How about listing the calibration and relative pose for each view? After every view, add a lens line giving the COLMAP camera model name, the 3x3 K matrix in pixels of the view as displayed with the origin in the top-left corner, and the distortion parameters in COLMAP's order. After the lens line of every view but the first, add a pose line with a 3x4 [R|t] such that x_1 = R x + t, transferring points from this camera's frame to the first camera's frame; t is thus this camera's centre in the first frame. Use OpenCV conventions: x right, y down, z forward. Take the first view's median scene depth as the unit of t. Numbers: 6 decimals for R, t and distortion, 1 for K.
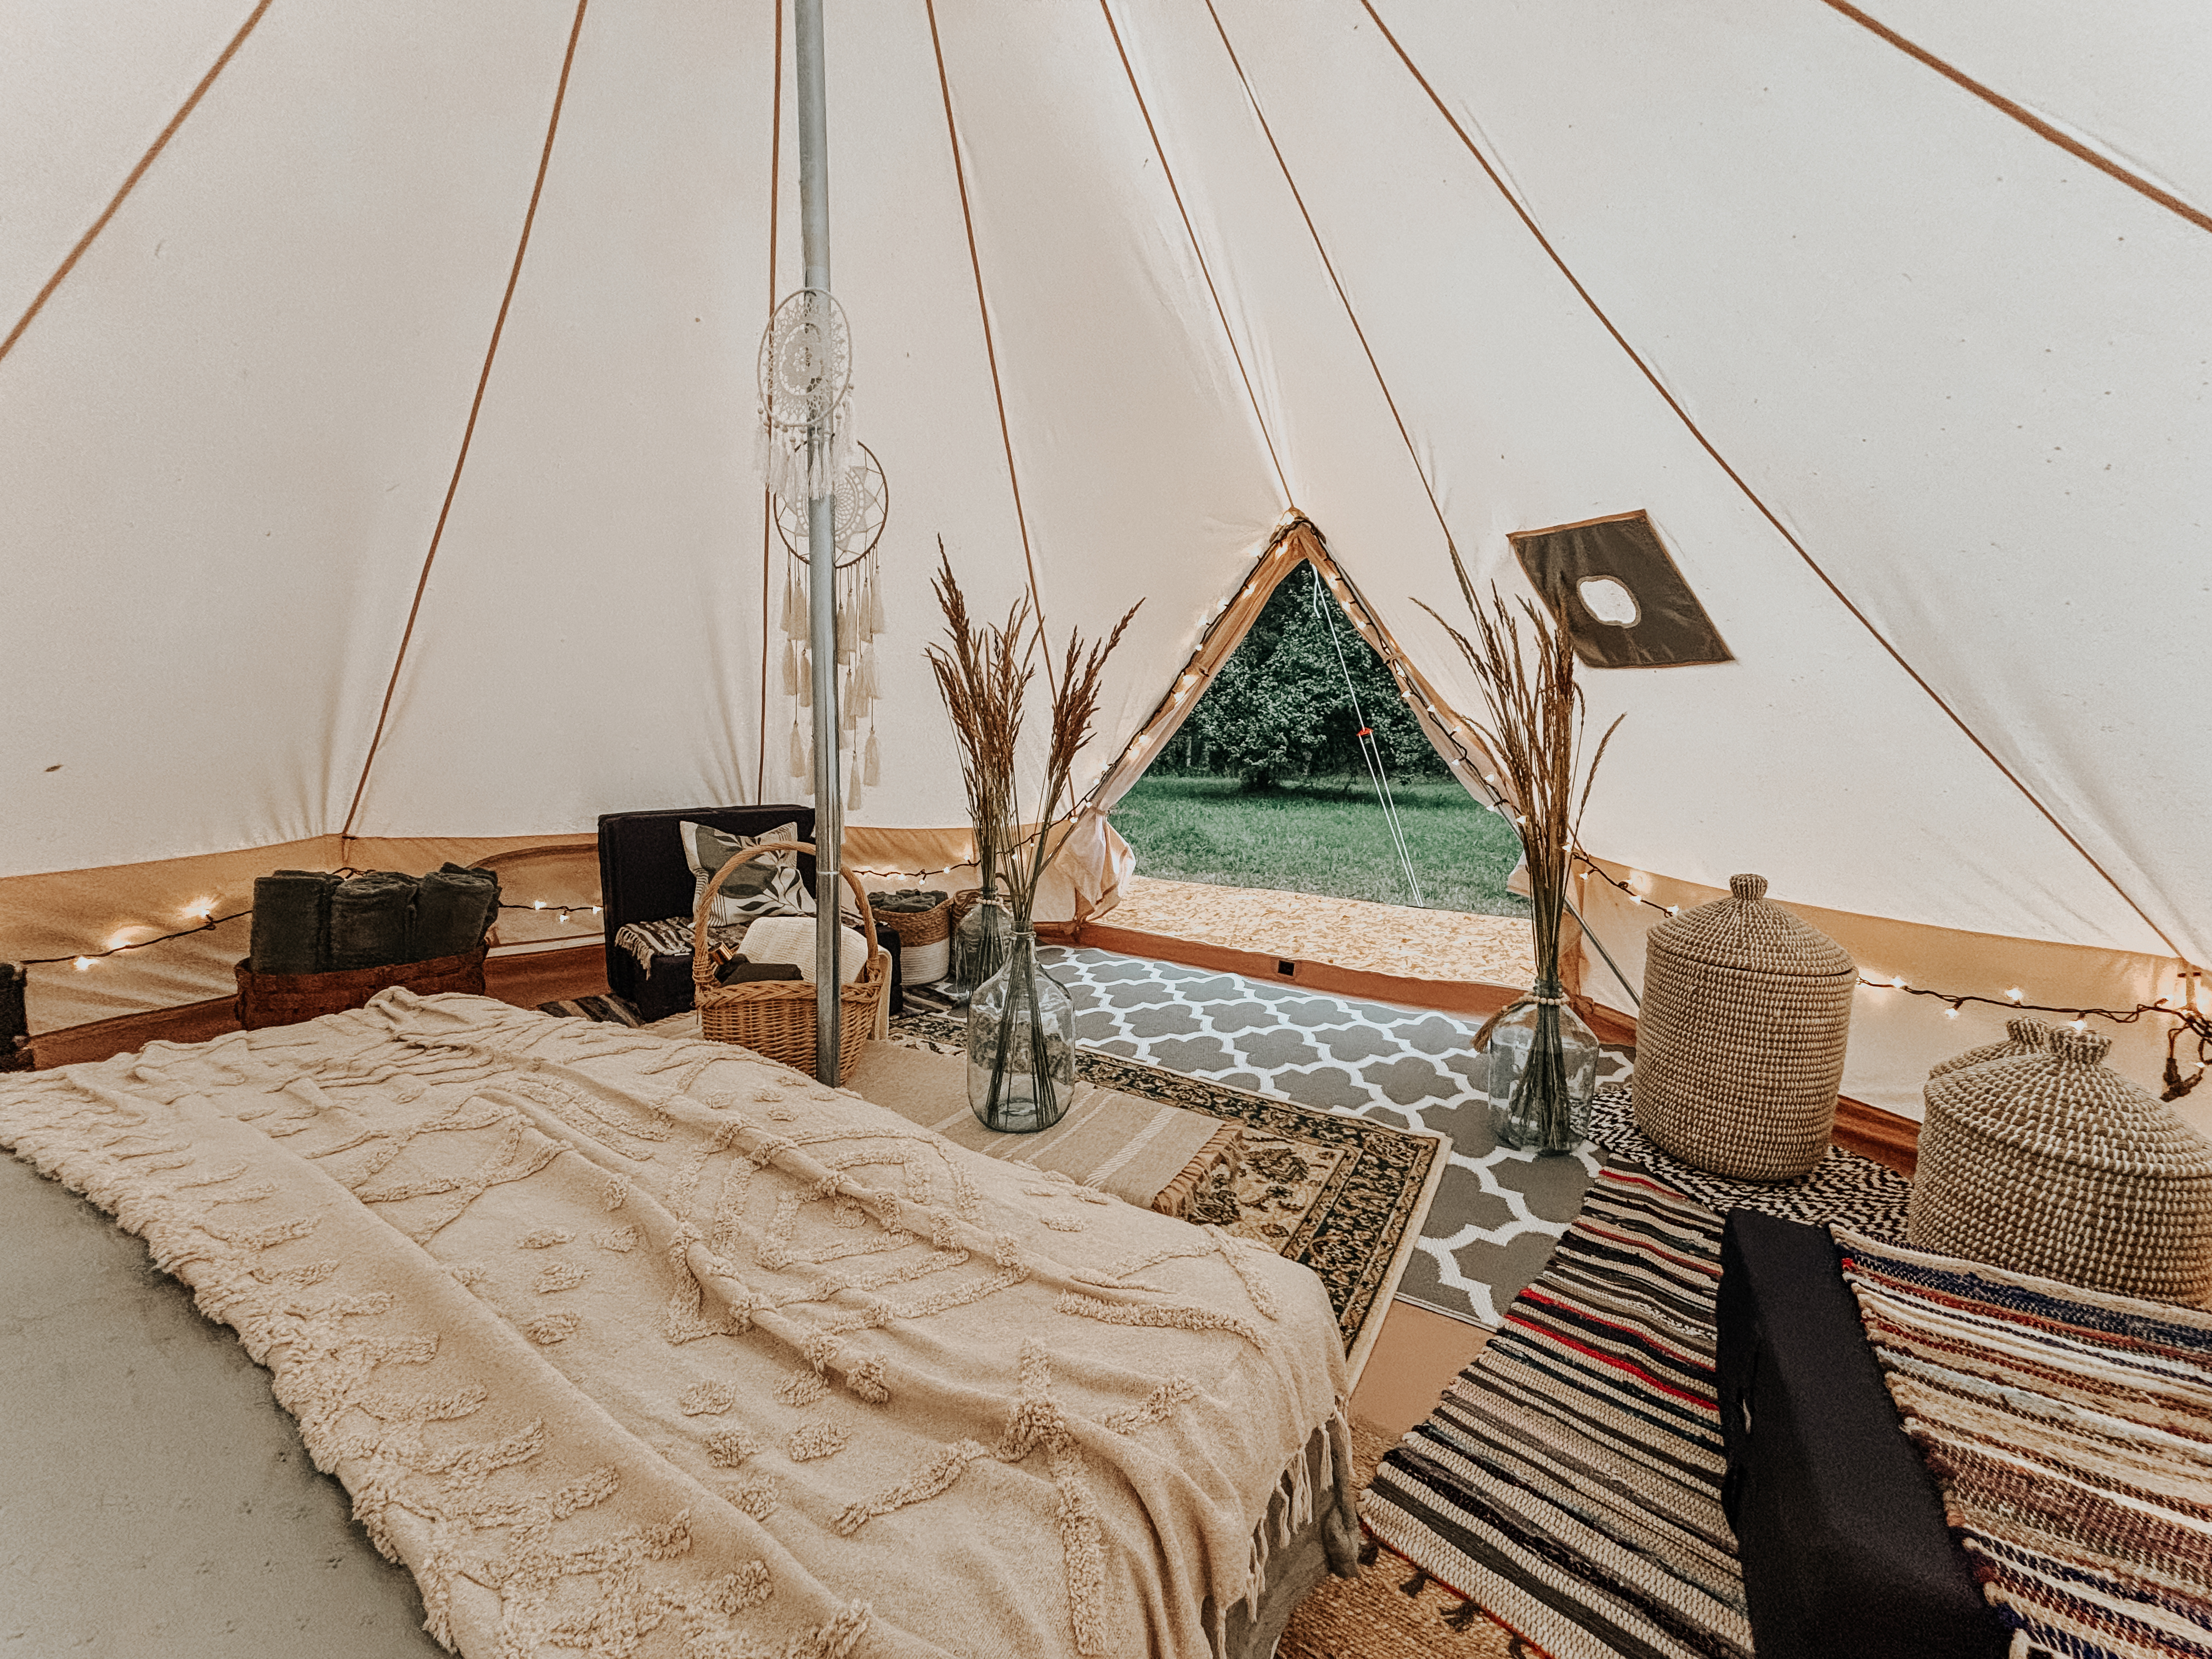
lens RADIAL K [[898.1, 0, 1111.9], [0, 898.1, 833.1], [0, 0, 1]] dist [0.002839, -0.000477]
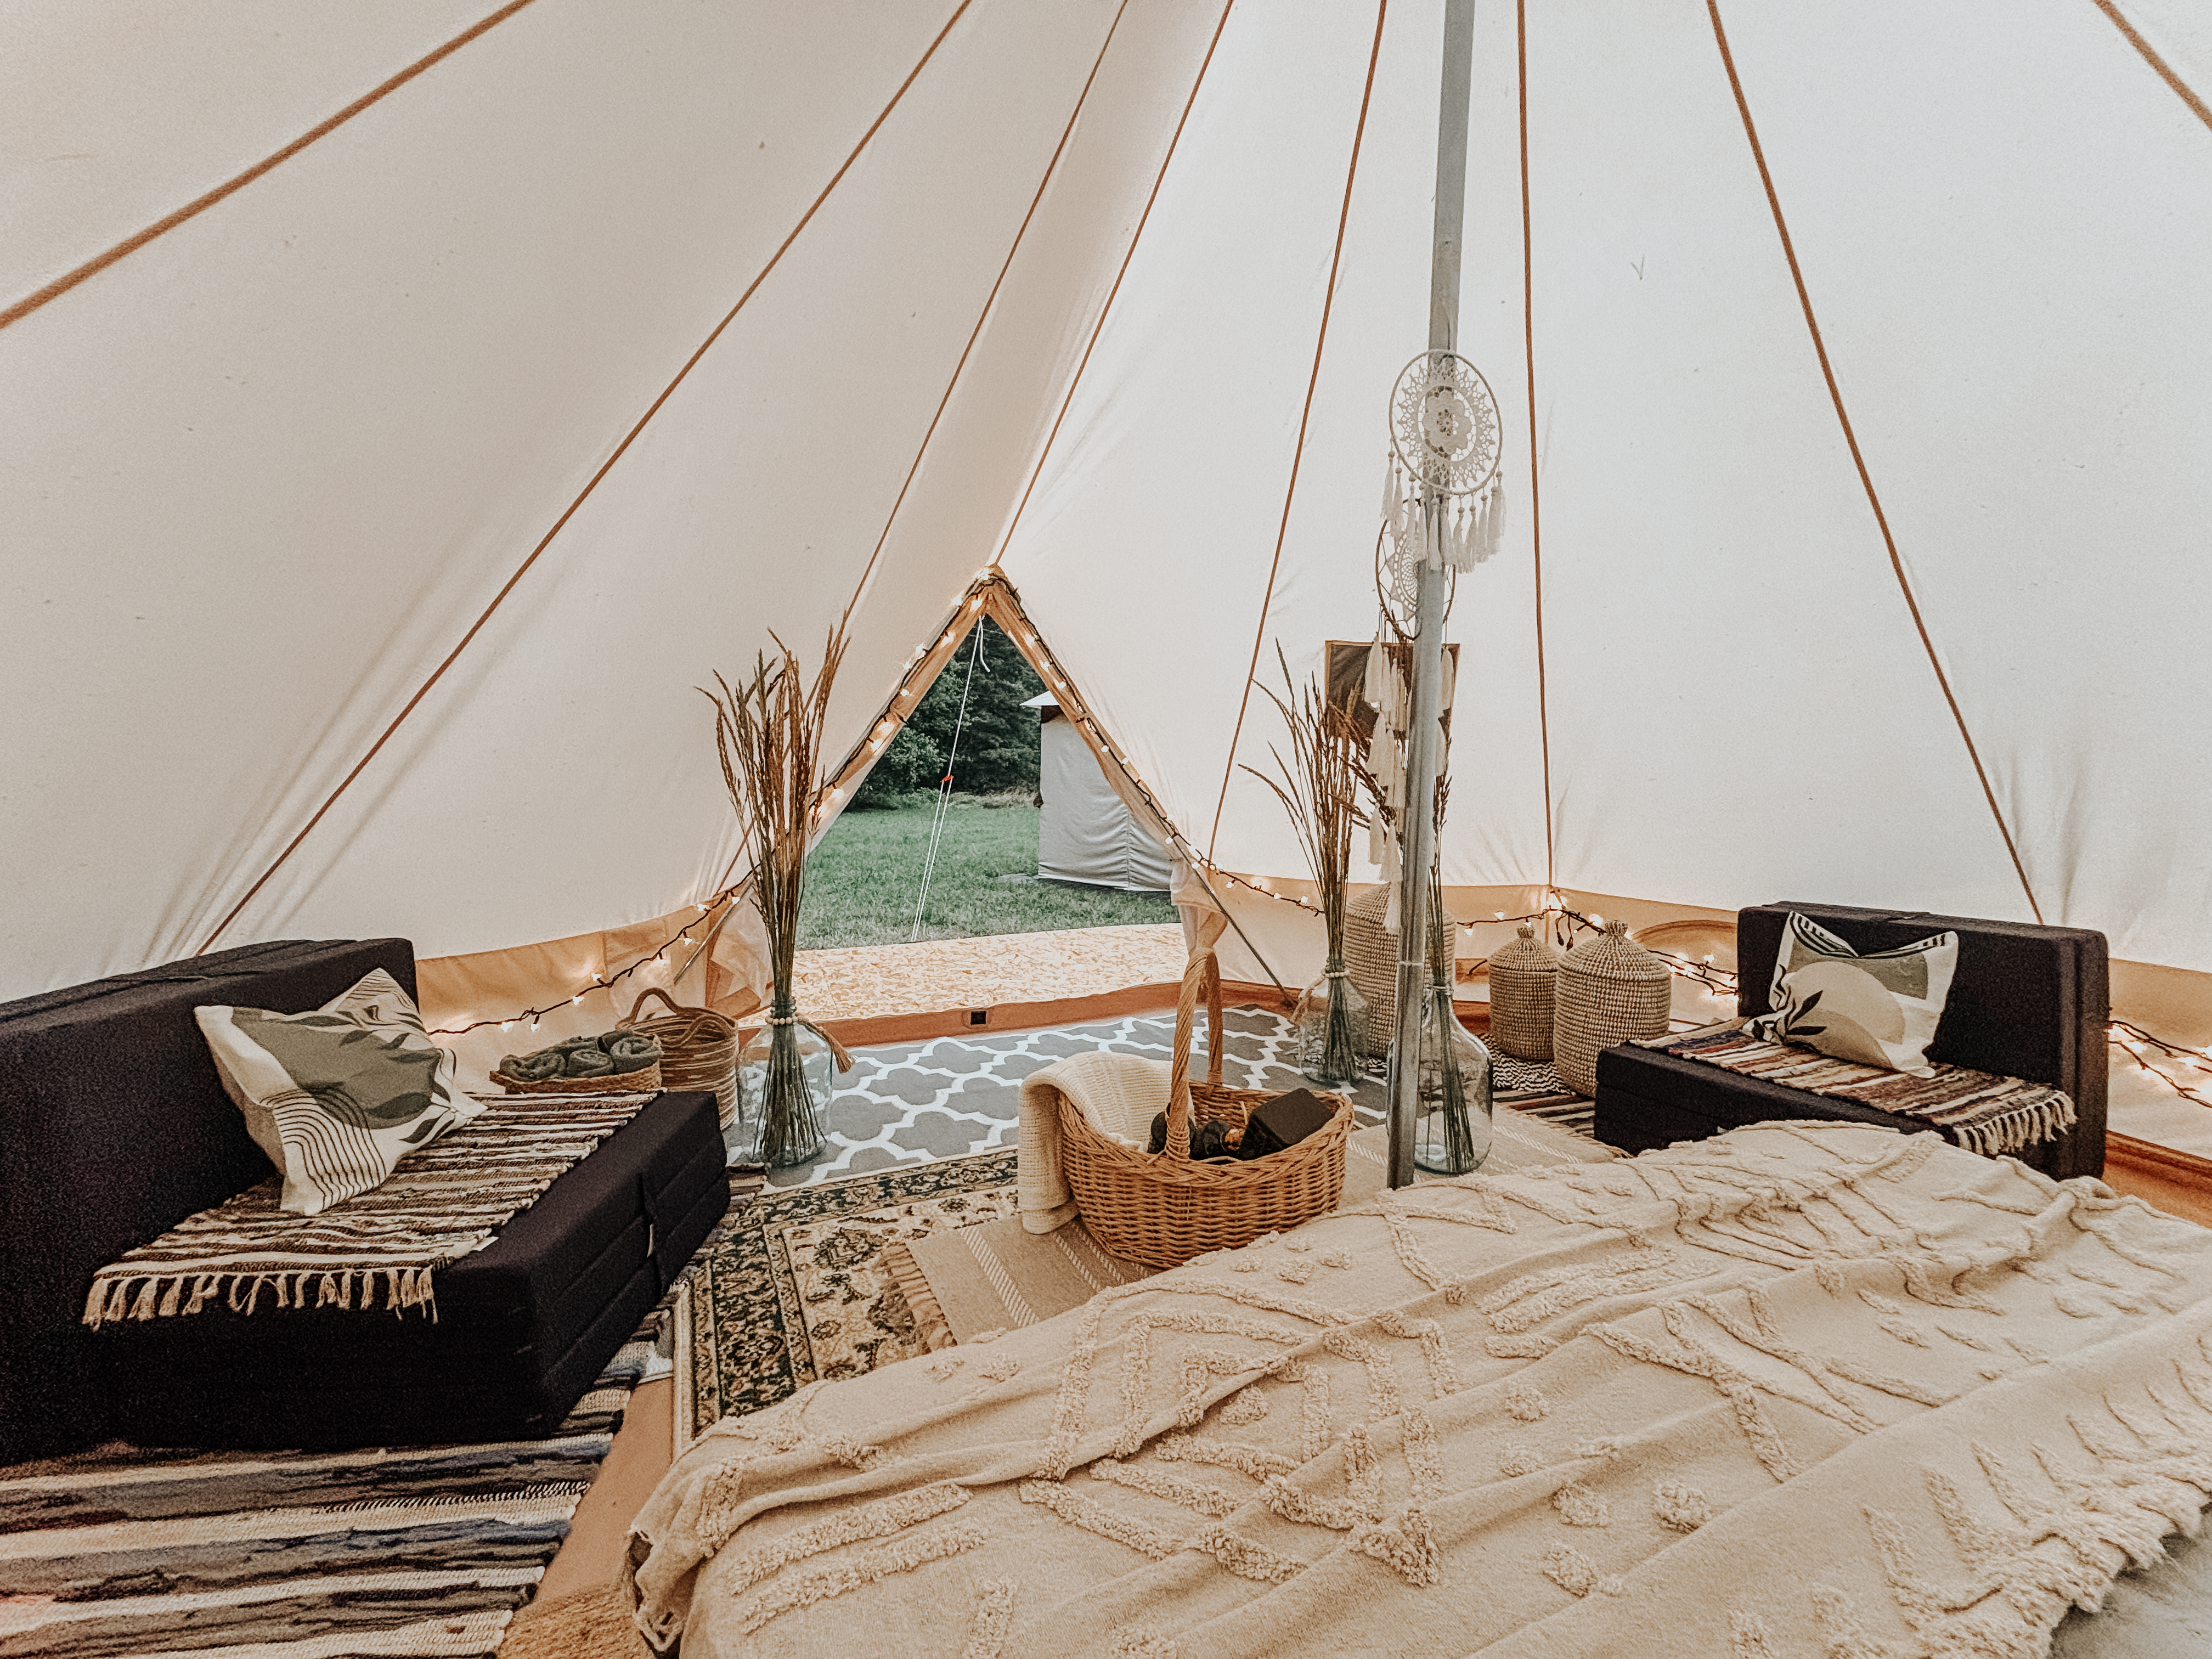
lens RADIAL K [[898.1, 0, 1111.9], [0, 898.1, 833.1], [0, 0, 1]] dist [0.002839, -0.000477]
pose [[0.554220, -0.067874, 0.829598, -0.566813], [0.099722, 0.994906, 0.014778, -0.058287], [-0.826375, 0.074539, 0.558165, 0.328588]]
